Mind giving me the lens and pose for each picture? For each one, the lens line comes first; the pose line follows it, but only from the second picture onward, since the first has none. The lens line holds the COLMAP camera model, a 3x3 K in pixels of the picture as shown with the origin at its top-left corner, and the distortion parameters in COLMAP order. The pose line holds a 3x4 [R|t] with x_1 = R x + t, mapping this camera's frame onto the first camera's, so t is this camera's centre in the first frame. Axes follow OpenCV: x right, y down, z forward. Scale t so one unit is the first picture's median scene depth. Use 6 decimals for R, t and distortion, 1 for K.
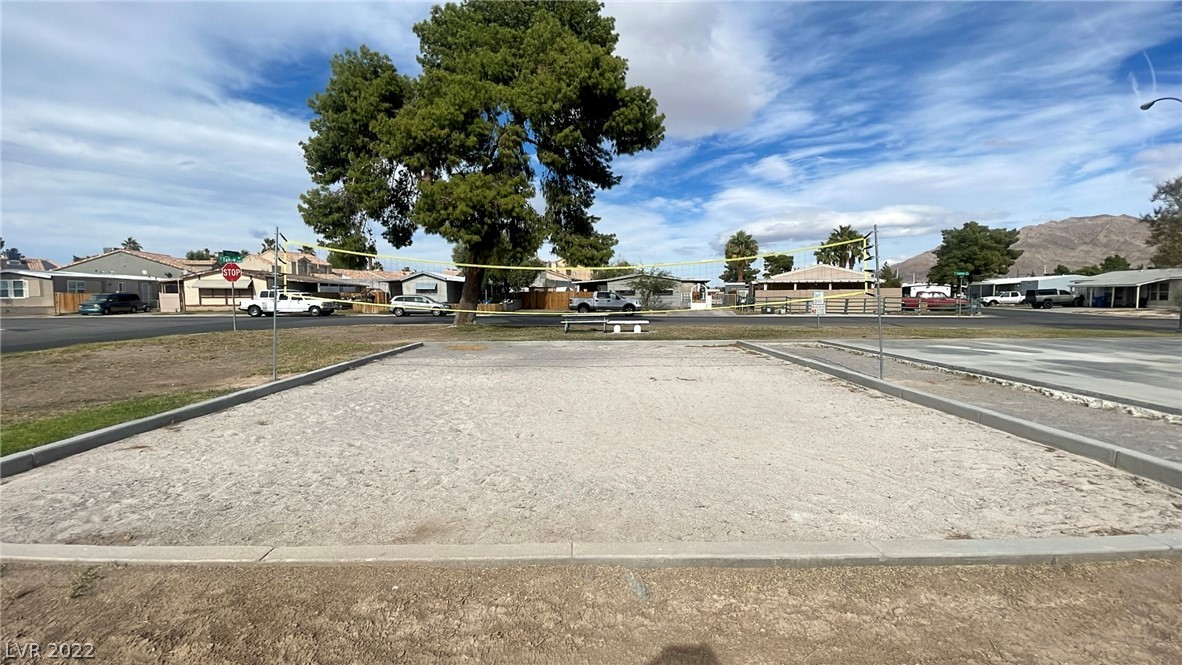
lens RADIAL K [[508.8, 0, 590.8], [0, 508.8, 335.6], [0, 0, 1]] dist [0.019545, -0.020156]
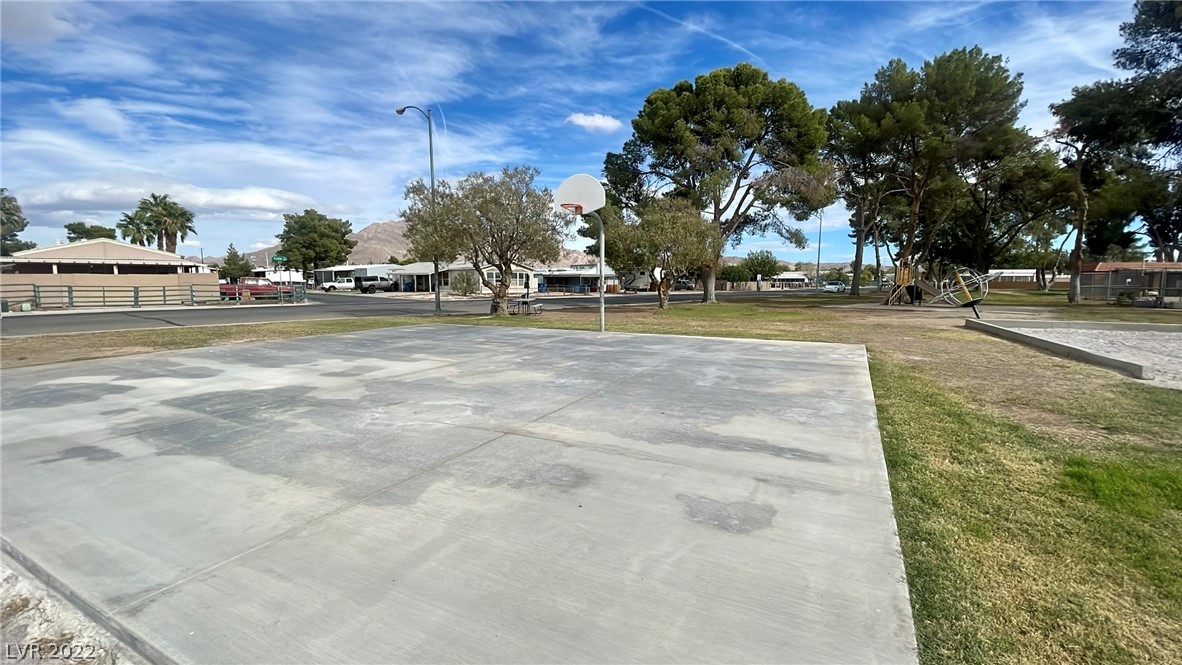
lens RADIAL K [[494.1, 0, 591.3], [0, 494.1, 340.9], [0, 0, 1]] dist [0.024022, -0.020952]
pose [[0.452392, -0.105435, 0.885565, 0.093604], [0.066951, 0.994200, 0.084168, -0.006025], [-0.889303, 0.021212, 0.456827, 0.047827]]
